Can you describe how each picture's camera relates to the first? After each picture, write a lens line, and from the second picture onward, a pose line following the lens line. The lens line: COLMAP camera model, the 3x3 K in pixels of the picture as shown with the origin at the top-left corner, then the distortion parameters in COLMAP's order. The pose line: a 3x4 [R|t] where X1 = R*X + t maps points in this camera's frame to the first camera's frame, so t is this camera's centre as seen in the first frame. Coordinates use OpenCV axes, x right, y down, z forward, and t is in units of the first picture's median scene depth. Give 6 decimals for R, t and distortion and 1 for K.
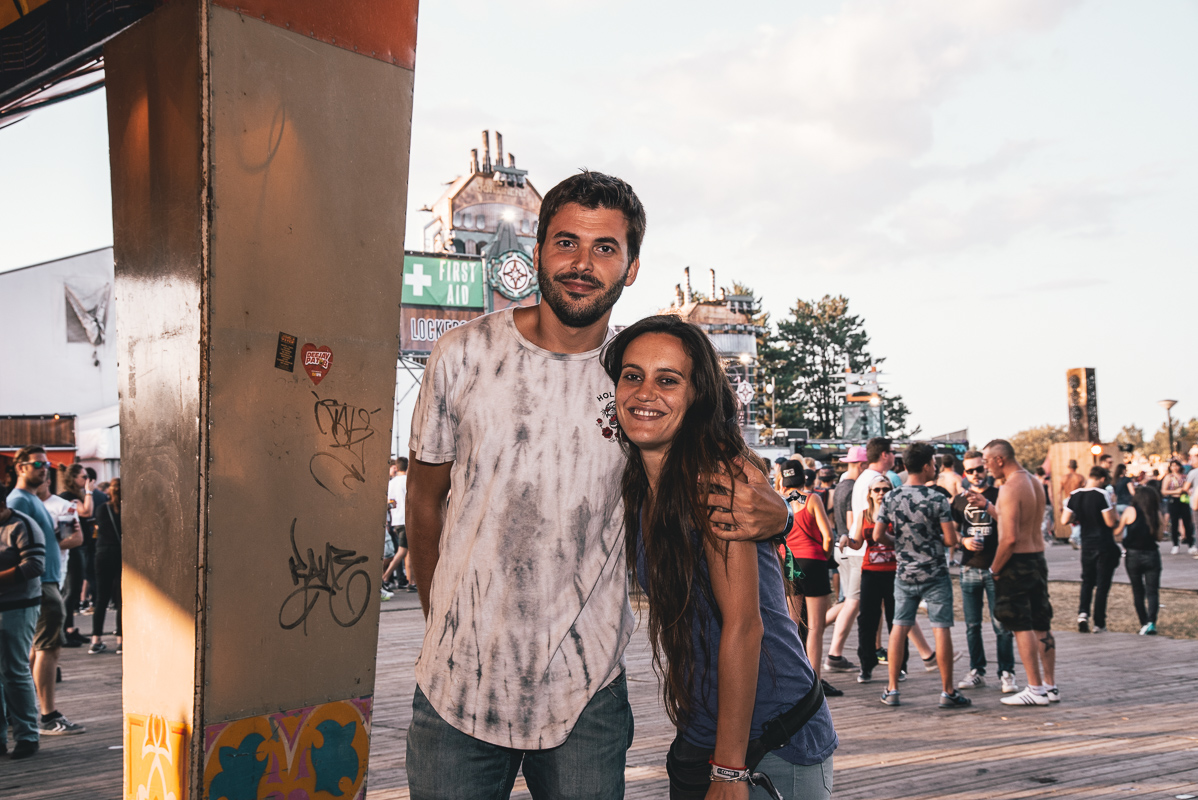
lens RADIAL K [[1710.8, 0, 600.4], [0, 1710.8, 400.0], [0, 0, 1]] dist [0.251369, 0.000000]
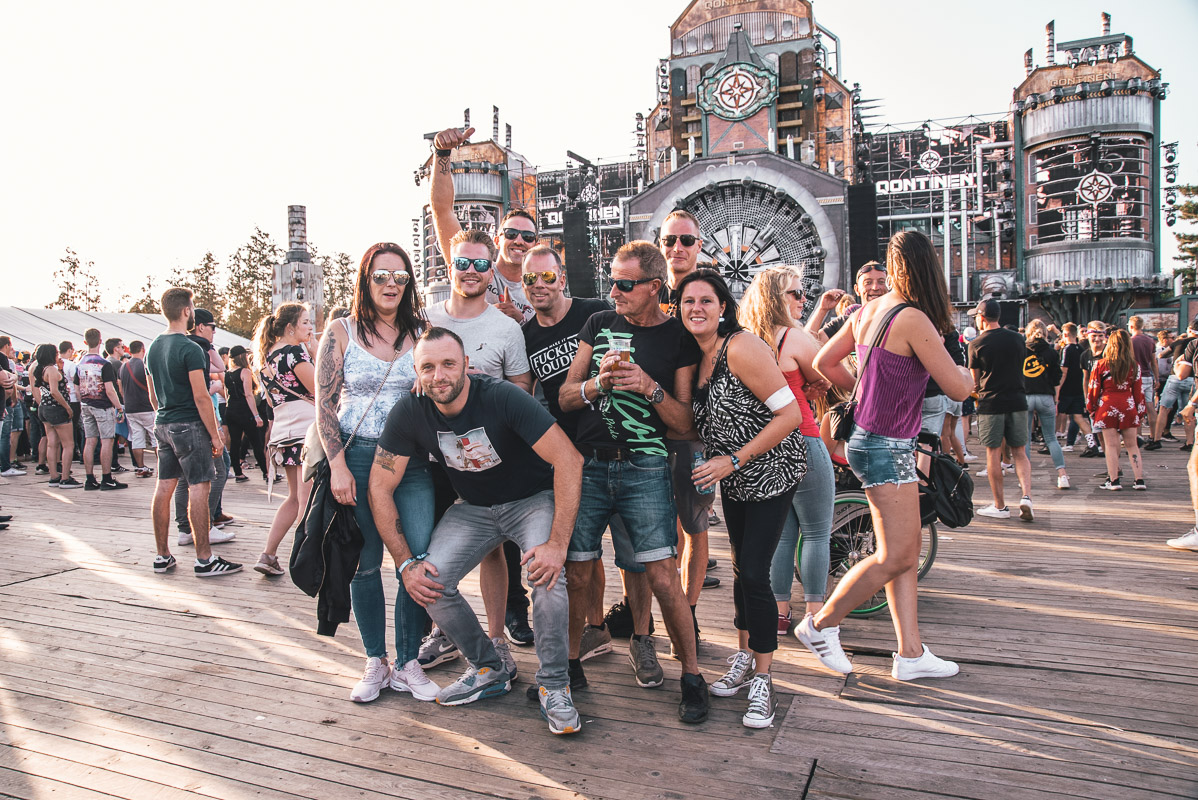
lens RADIAL K [[826.3, 0, 596.6], [0, 826.3, 396.7], [0, 0, 1]] dist [-0.123919, 0.076497]
pose [[0.468372, 0.056863, -0.881699, 0.409558], [0.058453, 0.993746, 0.095140, 0.051769], [0.881595, -0.096099, 0.462119, 1.067565]]
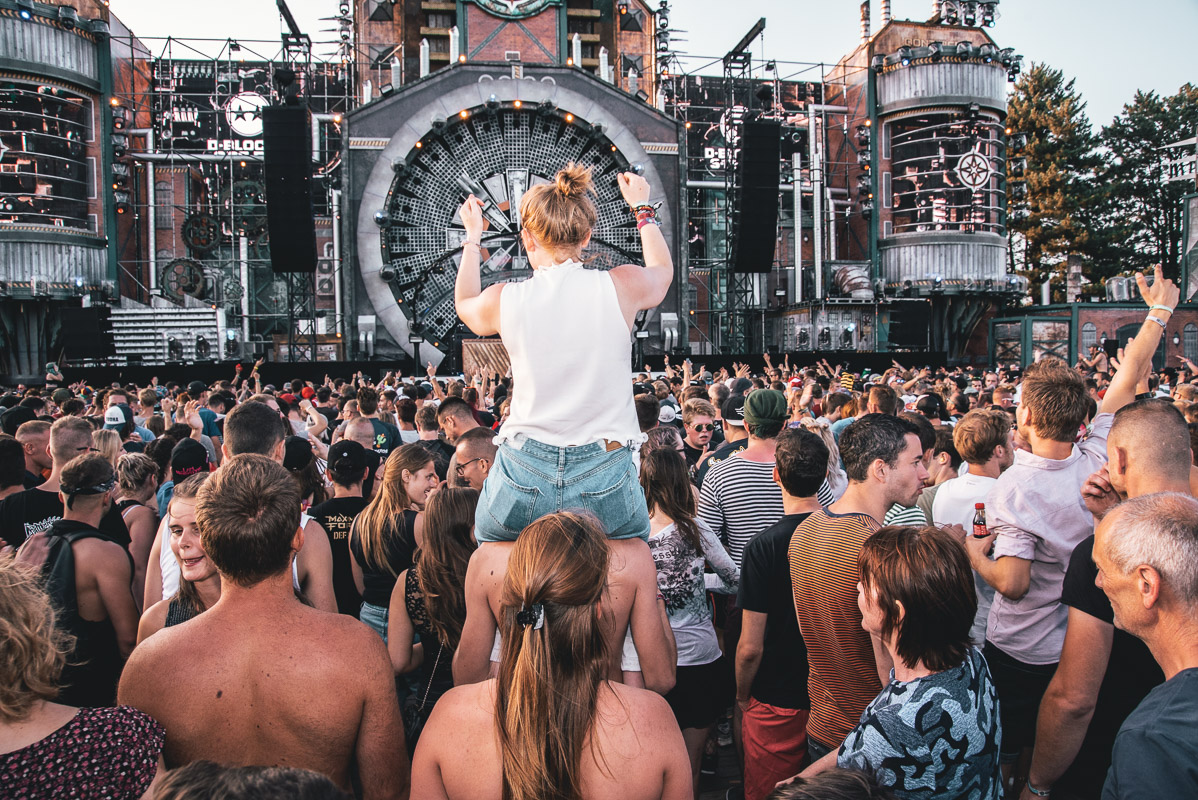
lens RADIAL K [[826.3, 0, 600.0], [0, 826.3, 404.1], [0, 0, 1]] dist [-0.123919, 0.076497]
pose [[0.865883, 0.050216, -0.497719, 0.171759], [0.013671, 0.992202, 0.123890, 0.054268], [0.500059, -0.114078, 0.858444, 1.108670]]
